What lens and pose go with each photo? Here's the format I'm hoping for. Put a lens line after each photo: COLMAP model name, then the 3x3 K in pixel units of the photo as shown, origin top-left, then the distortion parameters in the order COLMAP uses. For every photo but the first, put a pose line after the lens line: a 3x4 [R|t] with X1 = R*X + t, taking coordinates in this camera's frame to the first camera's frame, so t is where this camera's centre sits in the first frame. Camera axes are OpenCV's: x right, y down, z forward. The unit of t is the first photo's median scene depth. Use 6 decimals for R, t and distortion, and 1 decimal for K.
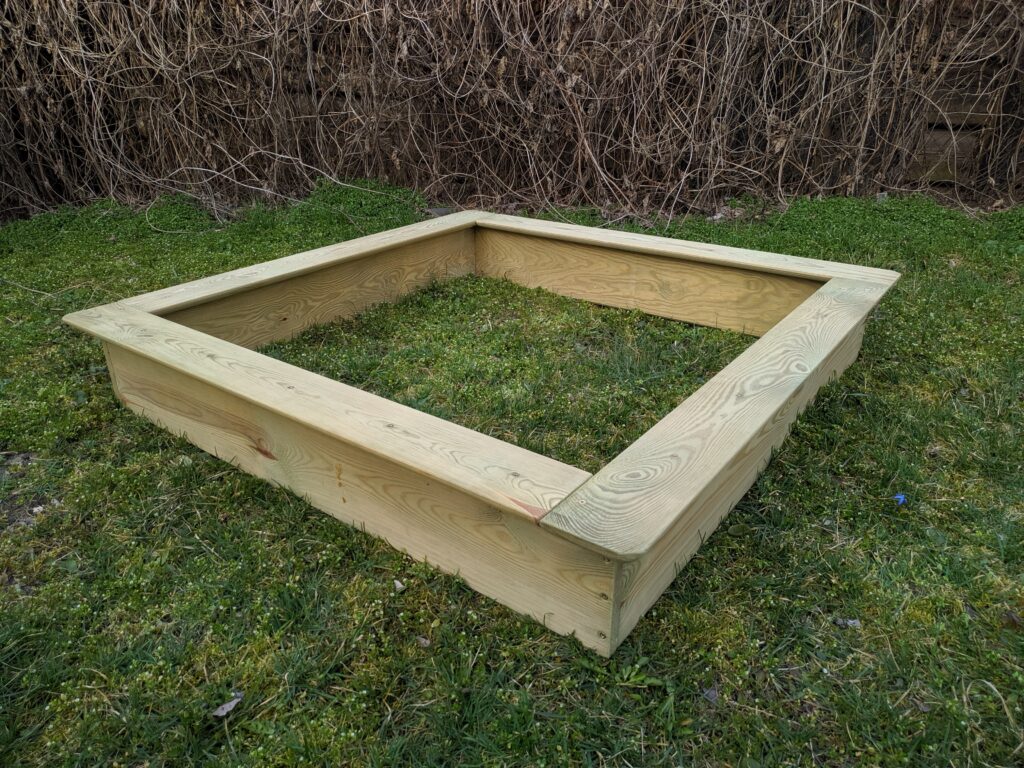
lens RADIAL K [[720.2, 0, 504.9], [0, 720.2, 381.6], [0, 0, 1]] dist [0.002934, -0.019299]
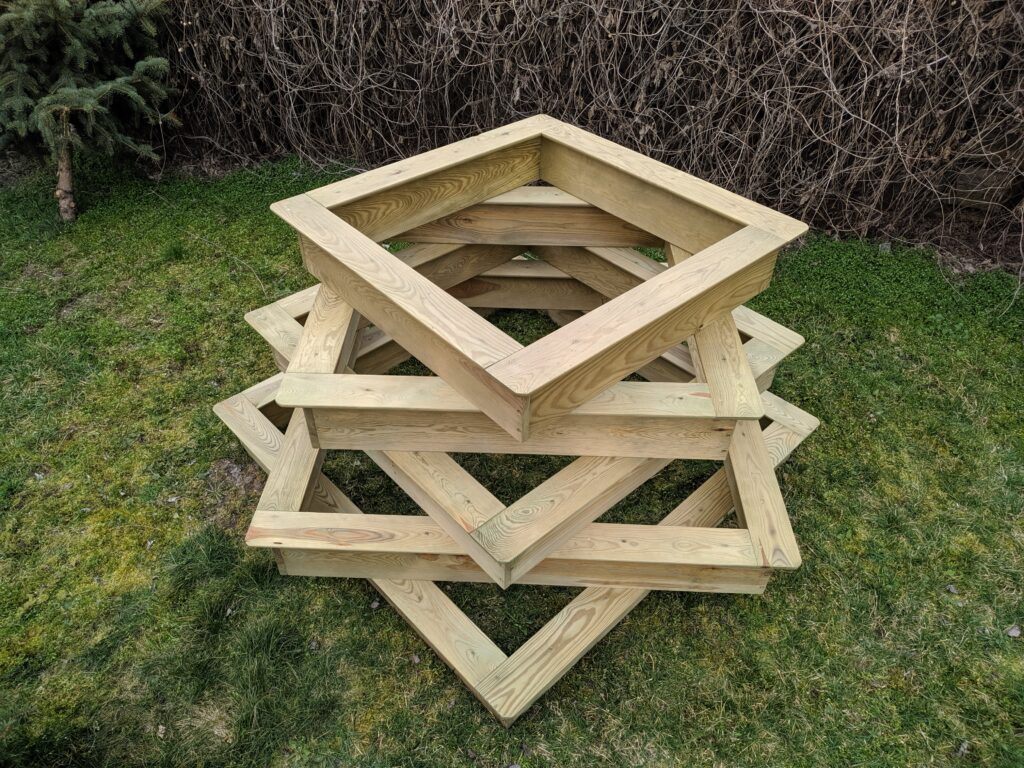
lens RADIAL K [[716.8, 0, 503.5], [0, 716.8, 386.4], [0, 0, 1]] dist [0.003911, -0.030552]
pose [[0.976748, 0.156158, -0.146896, 0.102725], [-0.108540, 0.951060, 0.289317, -0.315644], [0.184886, -0.266646, 0.945895, -0.352513]]
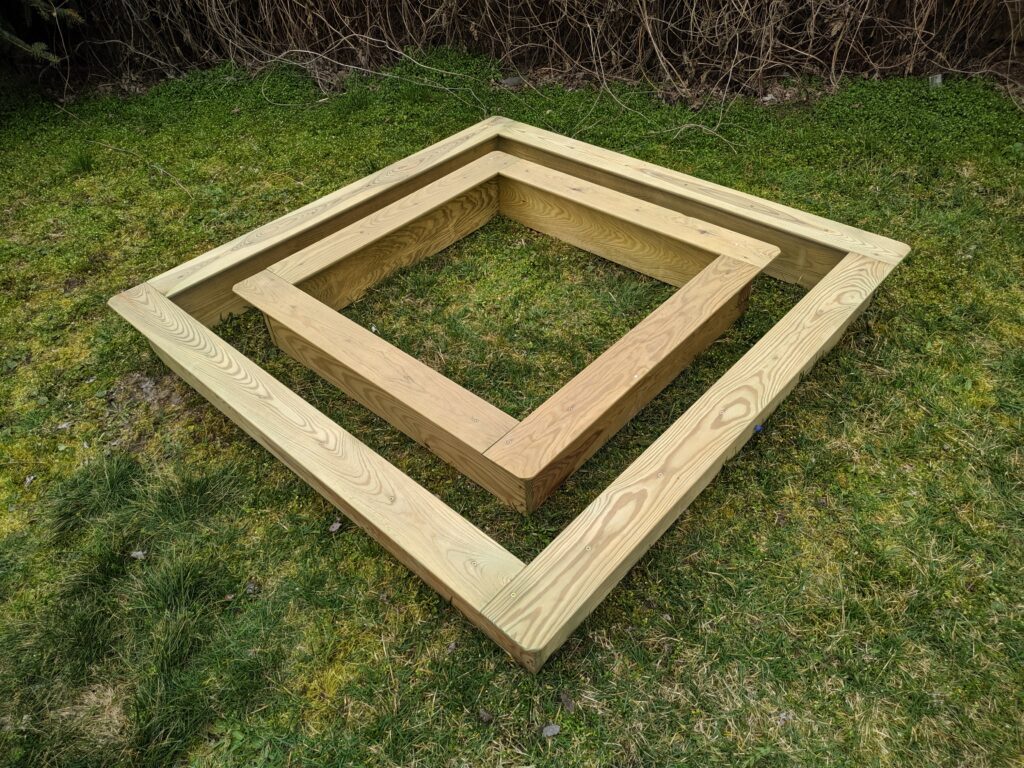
lens RADIAL K [[720.2, 0, 504.9], [0, 720.2, 381.6], [0, 0, 1]] dist [0.002934, -0.019299]
pose [[0.987788, 0.070148, -0.139118, 0.089513], [-0.027033, 0.956532, 0.290371, -0.127103], [0.153440, -0.283064, 0.946748, -0.186145]]
